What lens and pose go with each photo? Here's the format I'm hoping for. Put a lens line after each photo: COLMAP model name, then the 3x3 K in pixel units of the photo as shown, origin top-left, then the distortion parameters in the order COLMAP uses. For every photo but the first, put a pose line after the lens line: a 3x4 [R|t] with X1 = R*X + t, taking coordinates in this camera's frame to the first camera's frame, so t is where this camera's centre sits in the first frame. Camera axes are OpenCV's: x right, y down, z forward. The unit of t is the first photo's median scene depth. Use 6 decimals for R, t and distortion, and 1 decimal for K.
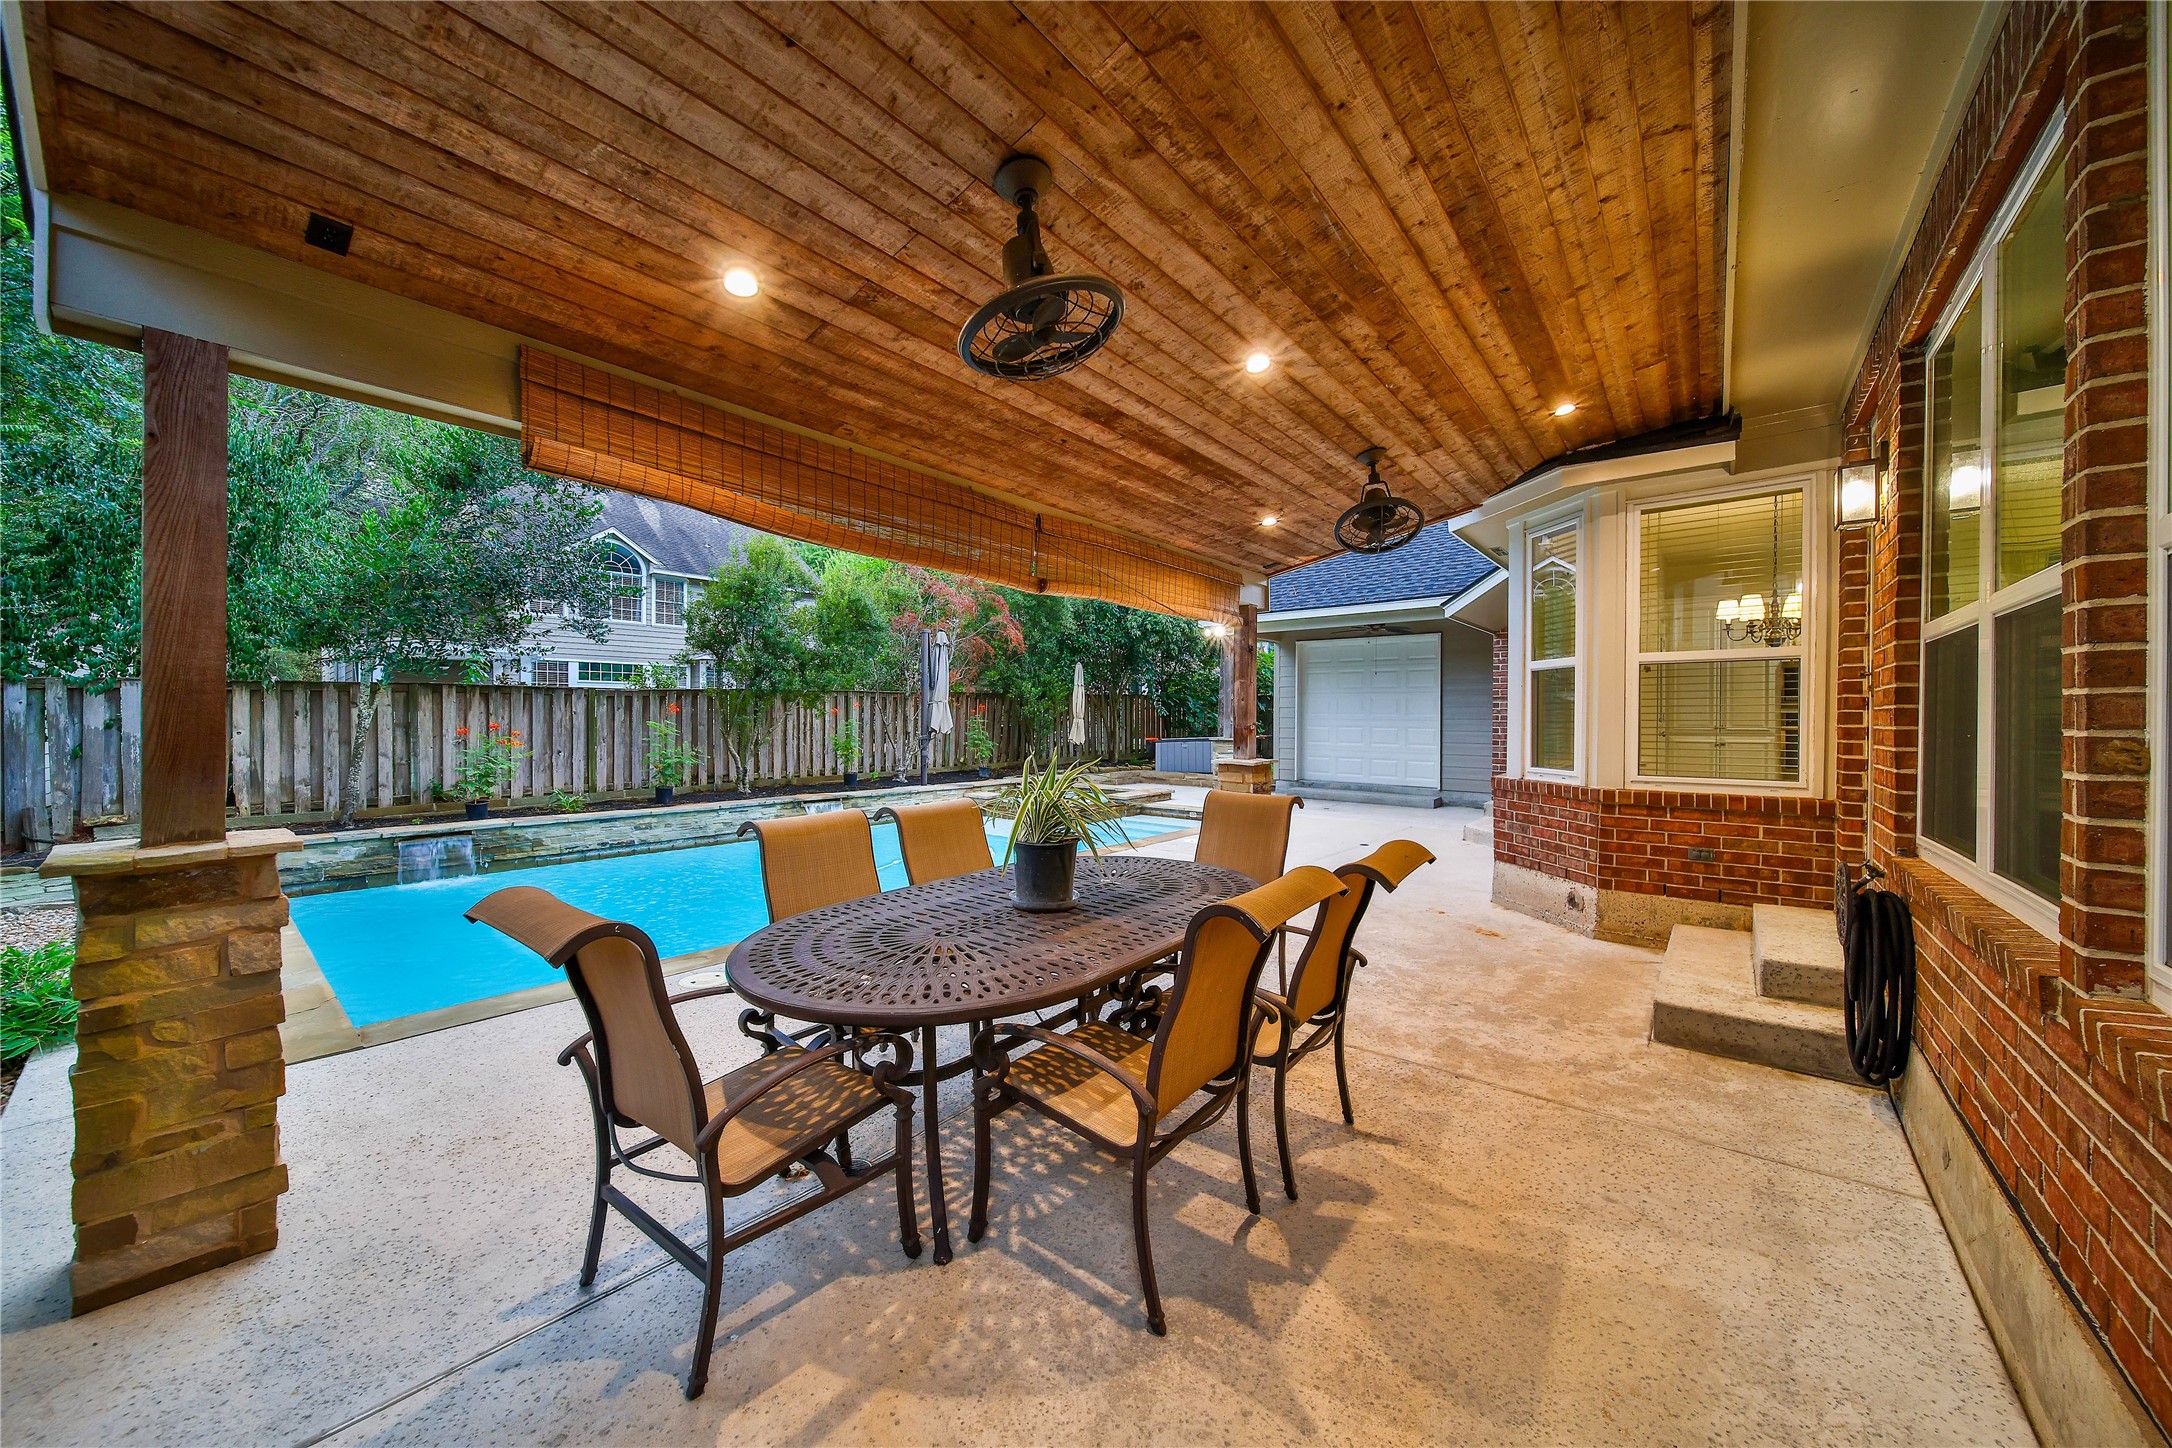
lens RADIAL K [[782.5, 0, 1083.9], [0, 782.5, 729.5], [0, 0, 1]] dist [0.001301, -0.001908]
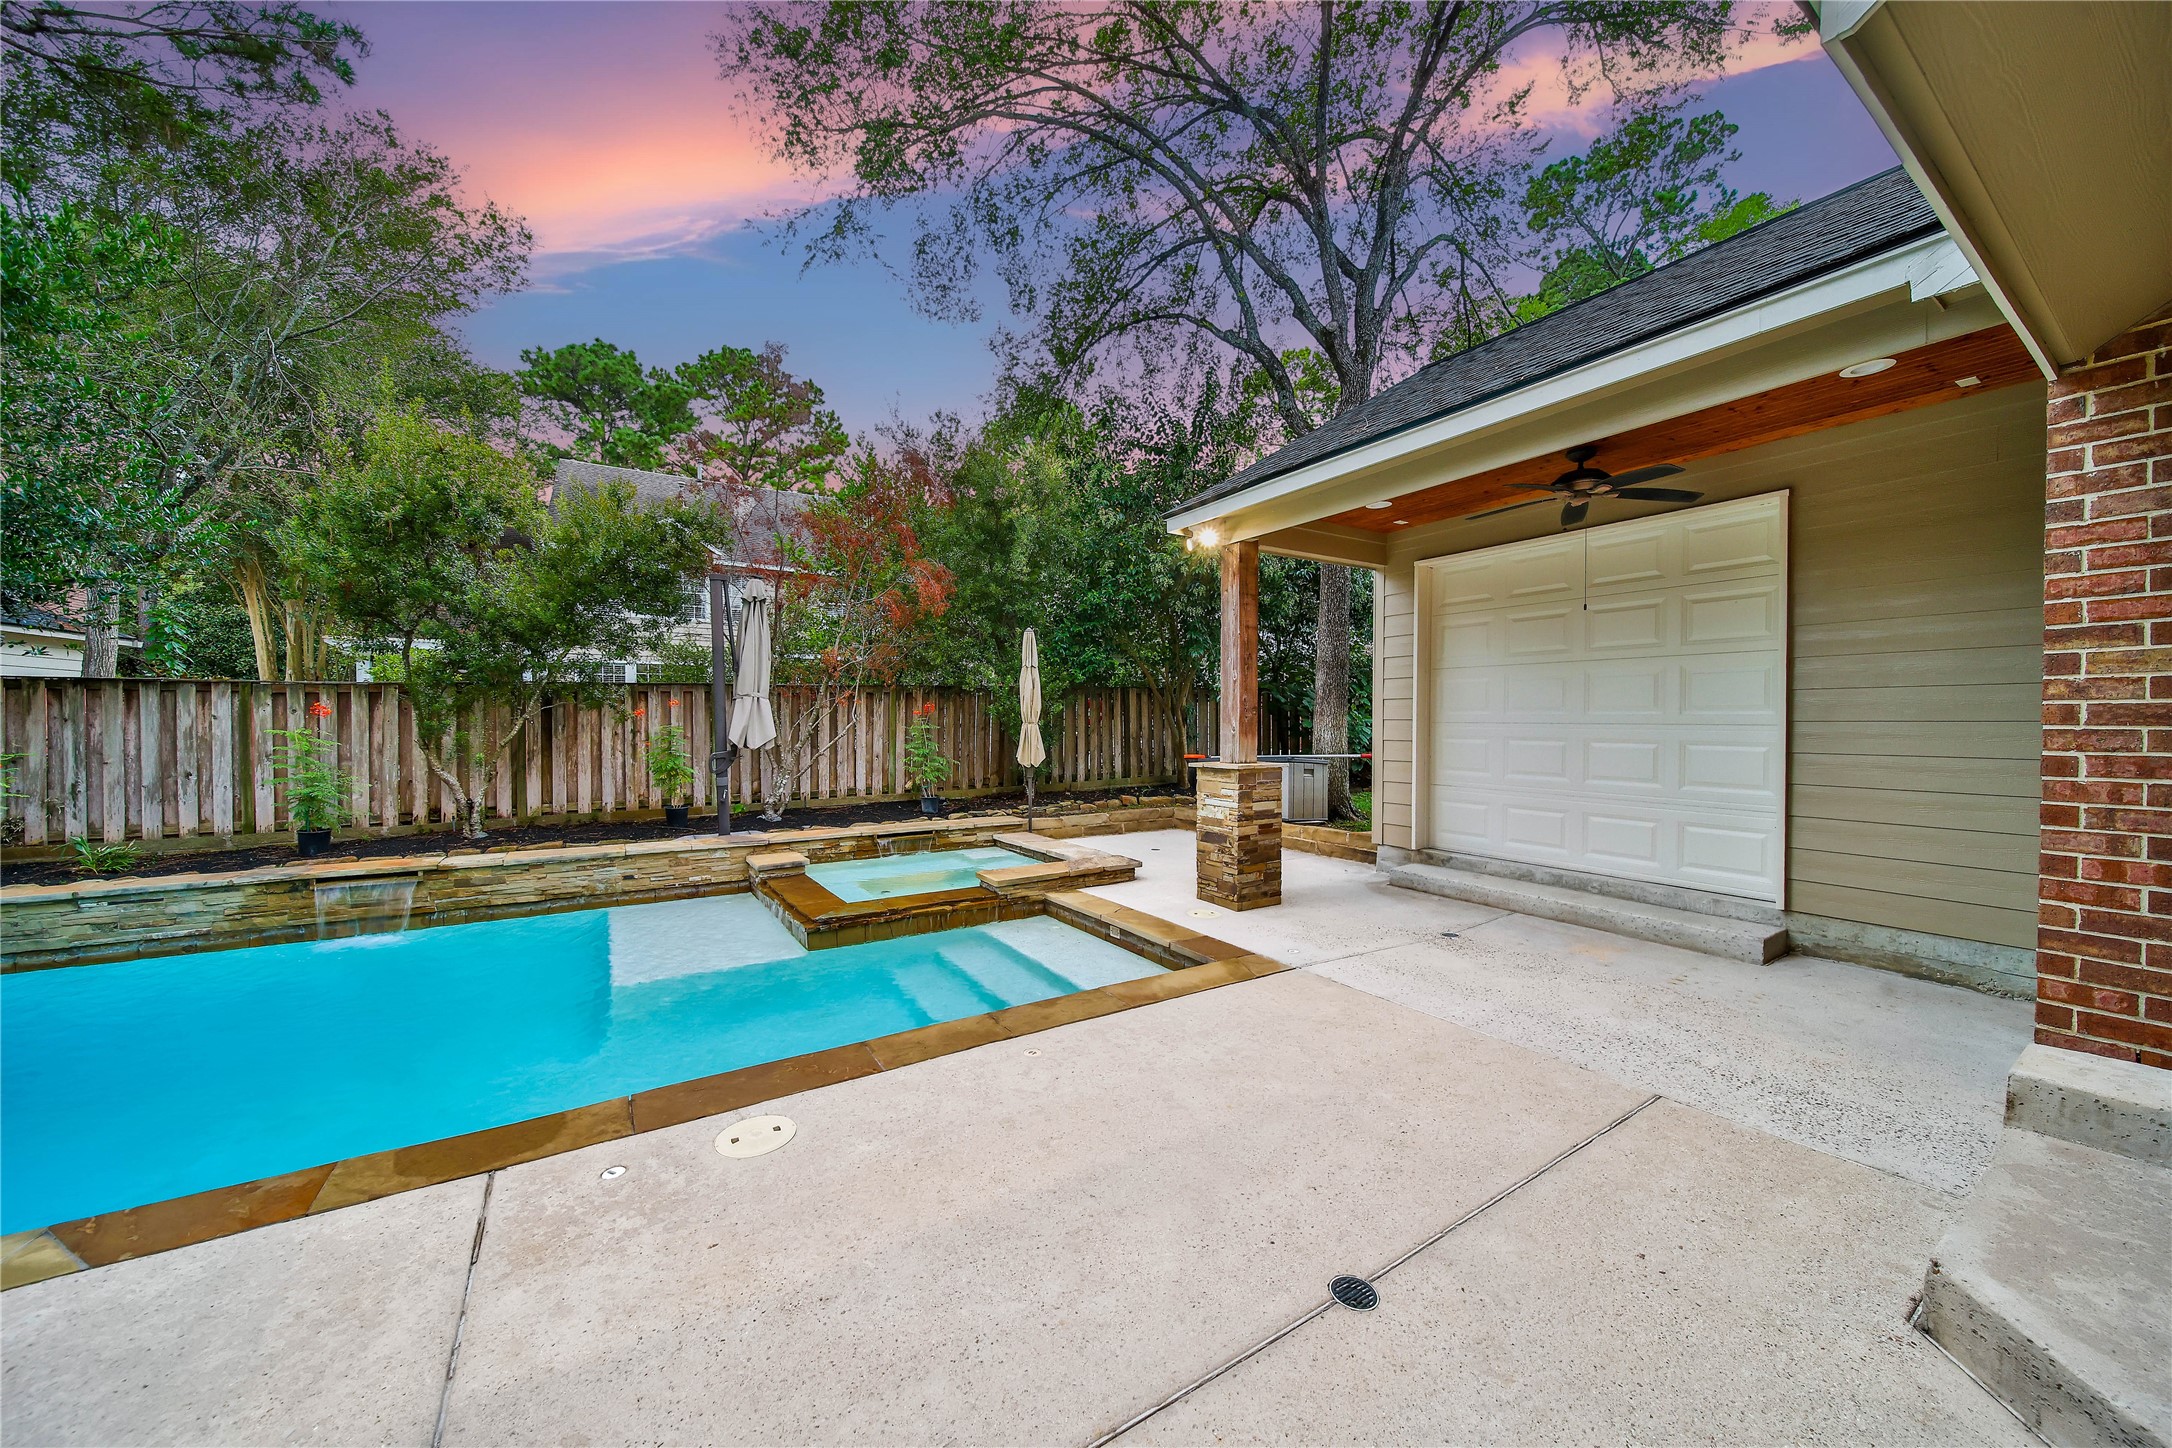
lens RADIAL K [[773.6, 0, 1086.0], [0, 773.6, 724.0], [0, 0, 1]] dist [0.001914, 0.000049]
pose [[0.949955, -0.003189, -0.312370, 0.347193], [-0.001193, 0.999904, -0.013836, -0.007918], [0.312384, 0.013516, 0.949860, 0.741042]]
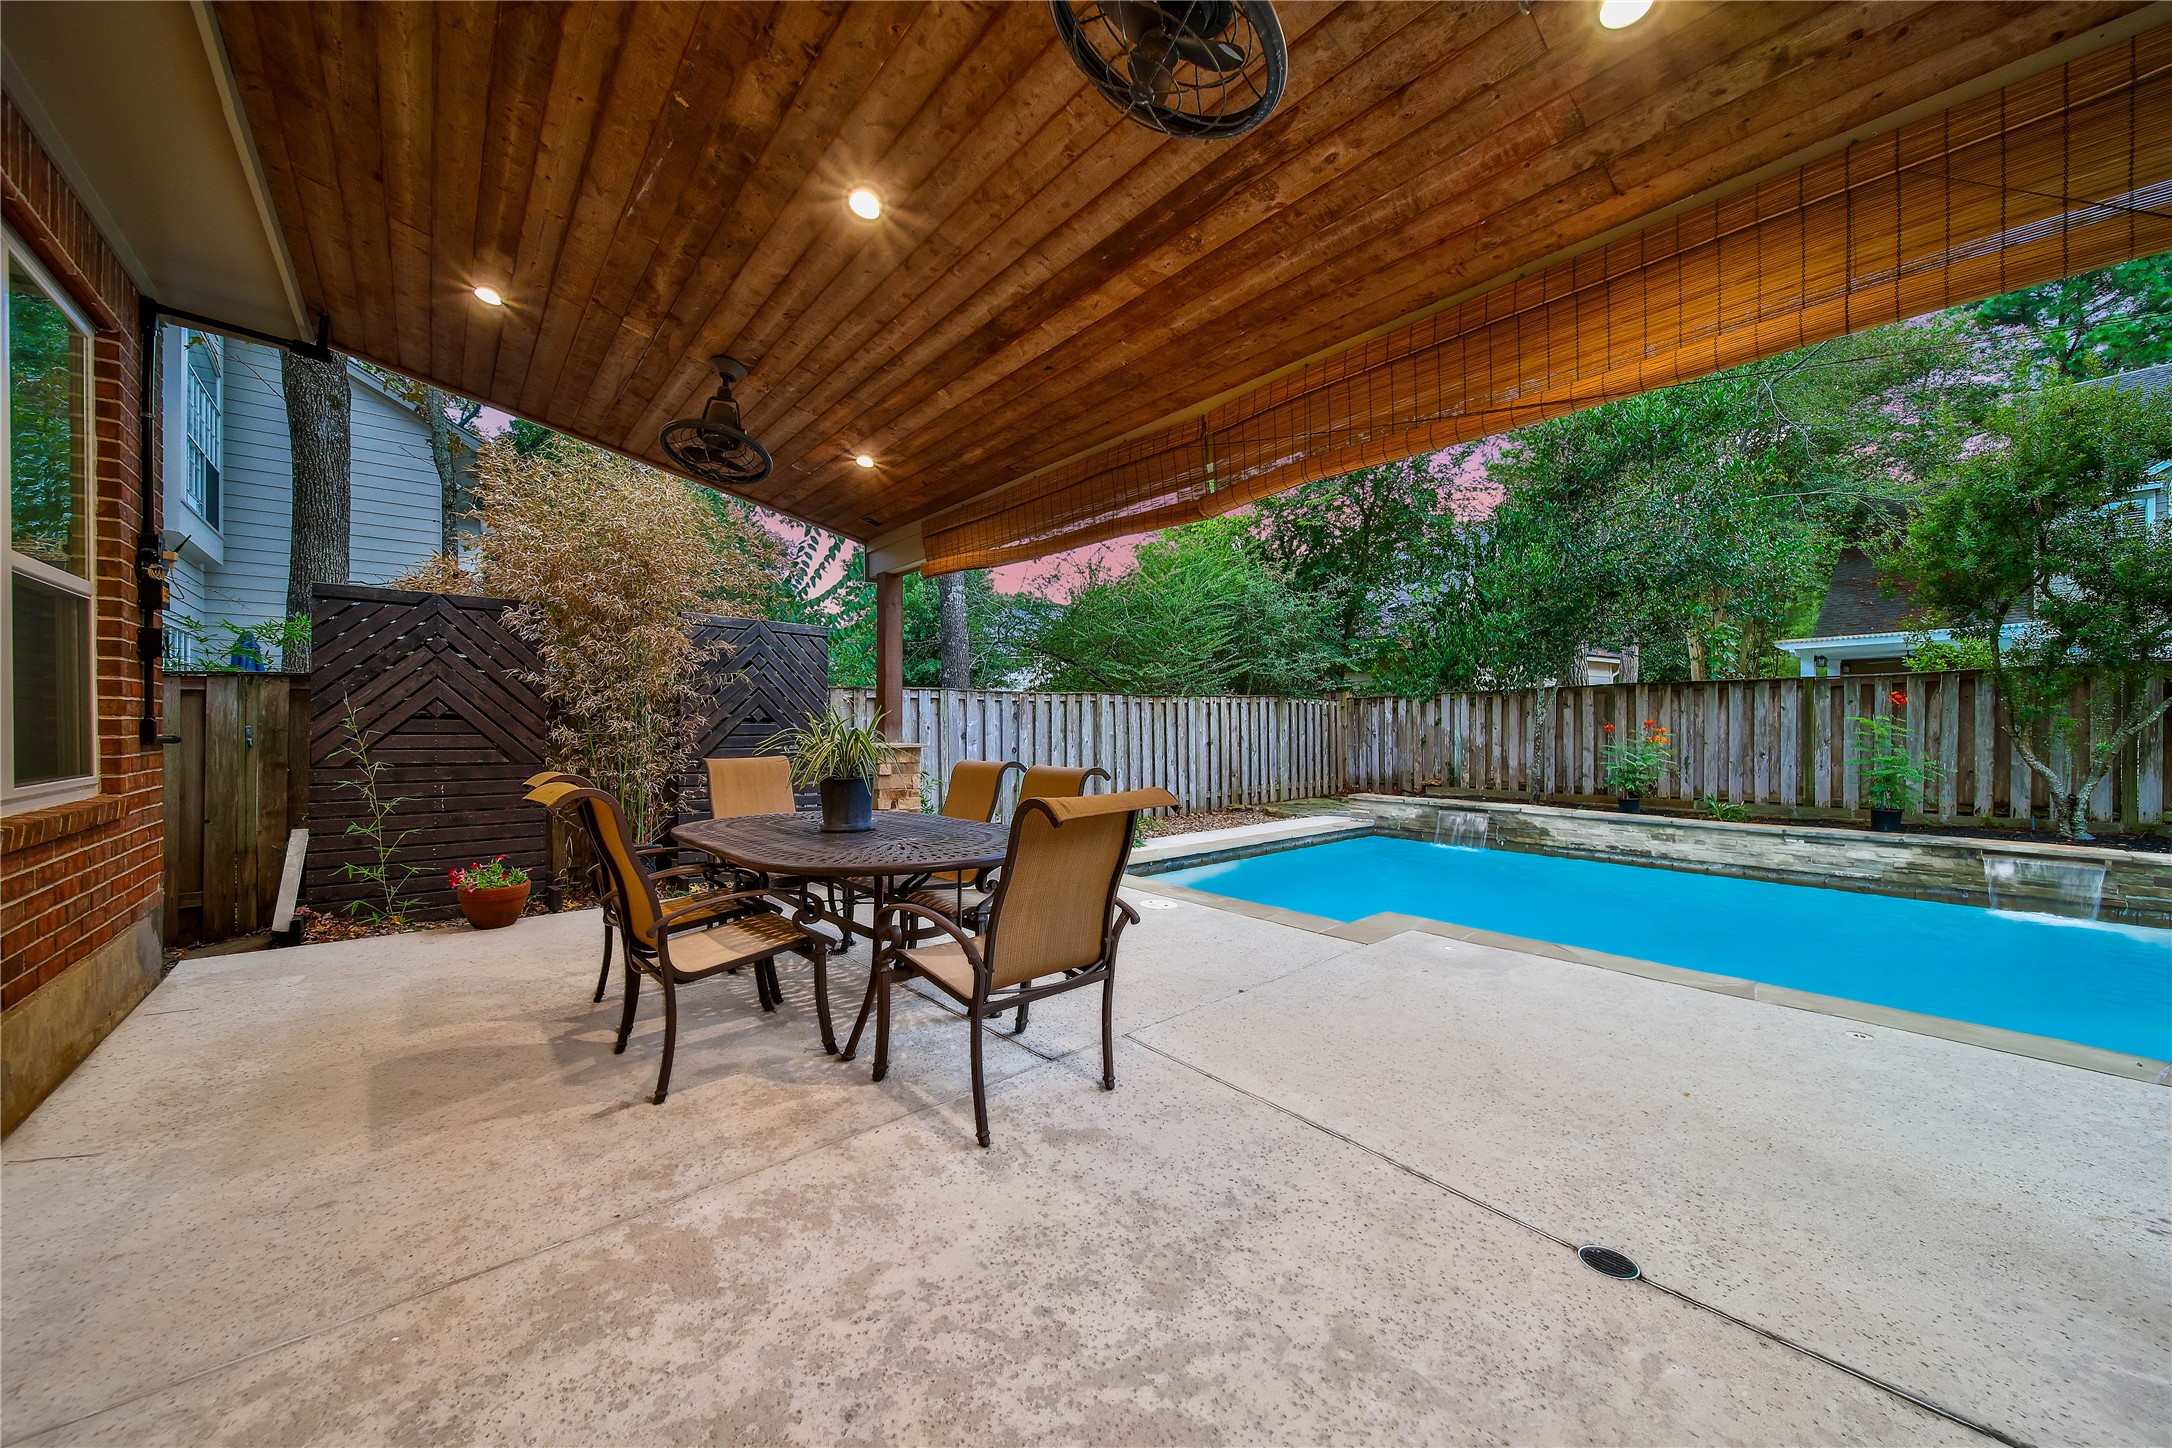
lens RADIAL K [[753.6, 0, 1070.7], [0, 753.6, 738.3], [0, 0, 1]] dist [-0.000197, -0.000223]
pose [[-0.185620, 0.010514, -0.982565, 0.343694], [-0.017675, 0.999745, 0.014037, 0.016318], [0.982463, 0.019973, -0.185387, 0.503375]]
